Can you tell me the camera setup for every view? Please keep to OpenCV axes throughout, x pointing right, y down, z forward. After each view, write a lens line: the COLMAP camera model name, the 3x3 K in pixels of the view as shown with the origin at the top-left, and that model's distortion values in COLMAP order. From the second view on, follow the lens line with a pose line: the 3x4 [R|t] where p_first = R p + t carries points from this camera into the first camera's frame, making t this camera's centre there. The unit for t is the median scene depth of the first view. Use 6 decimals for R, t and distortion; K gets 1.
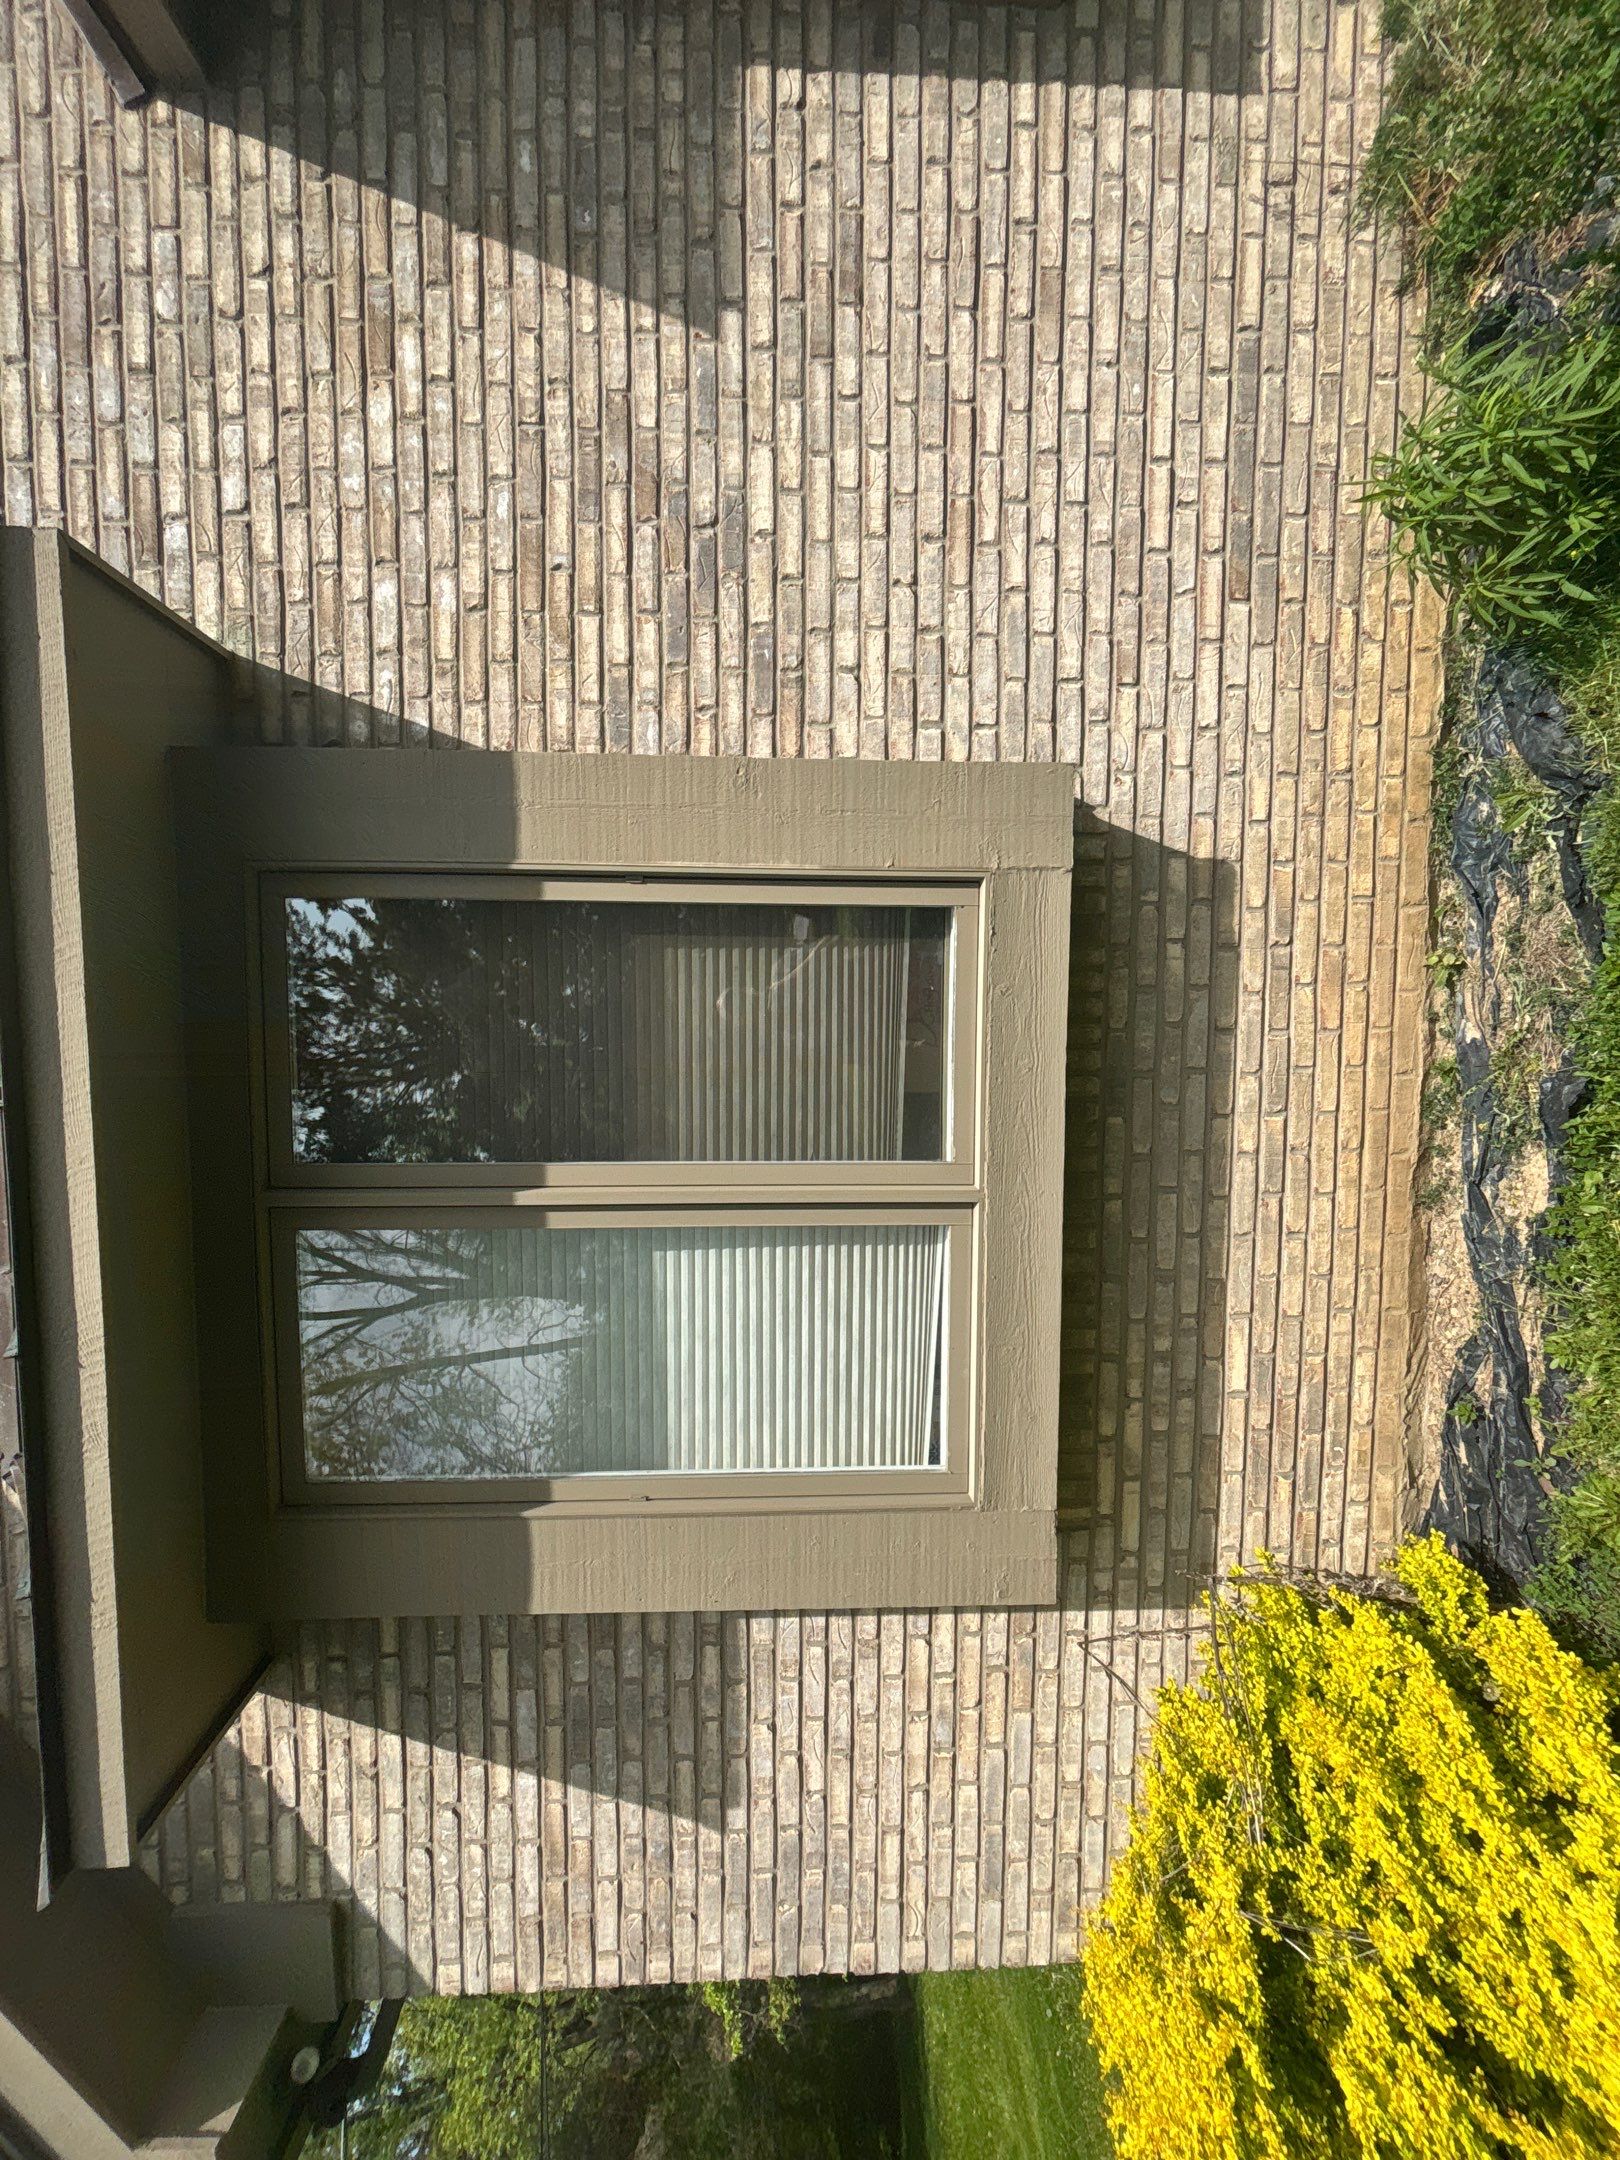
lens RADIAL K [[814.6, 0, 813.5], [0, 814.6, 1170.4], [0, 0, 1]] dist [-0.000649, 0.000087]
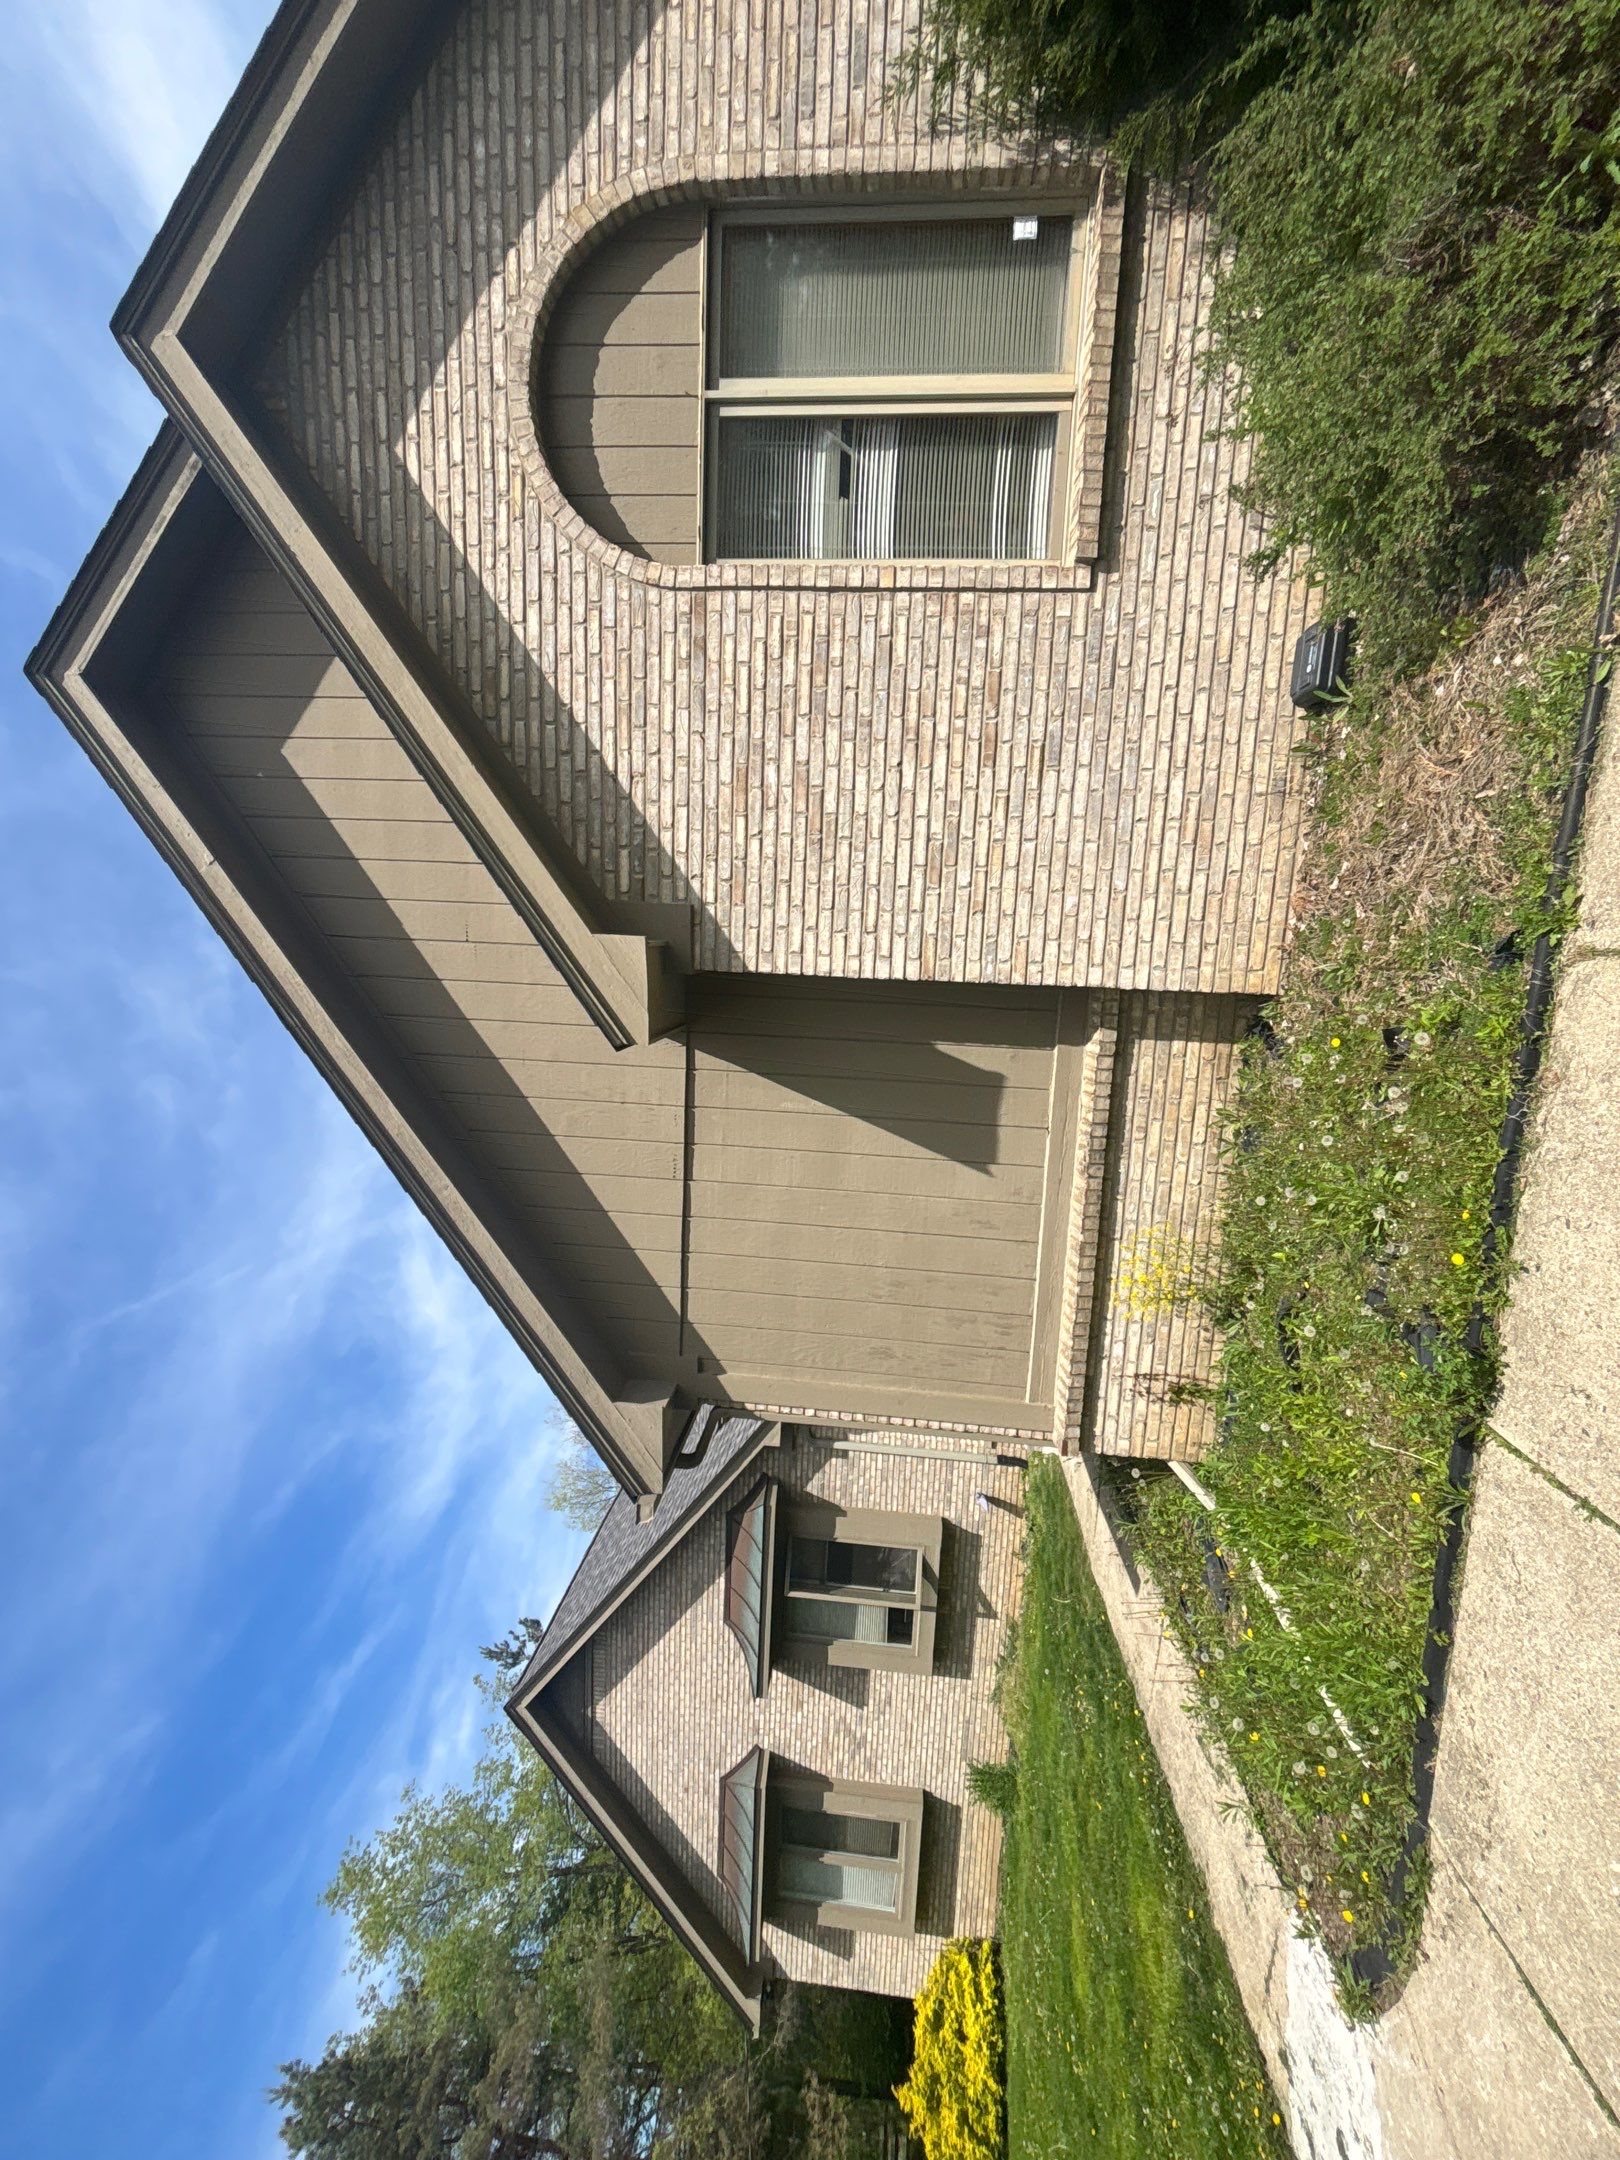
lens RADIAL K [[861.5, 0, 820.4], [0, 861.5, 1113.7], [0, 0, 1]] dist [0.002375, 0.000719]
pose [[0.988470, 0.061051, -0.138562, 0.151151], [-0.048226, 0.994394, 0.094104, -5.441958], [0.143530, -0.086337, 0.985873, -4.266433]]
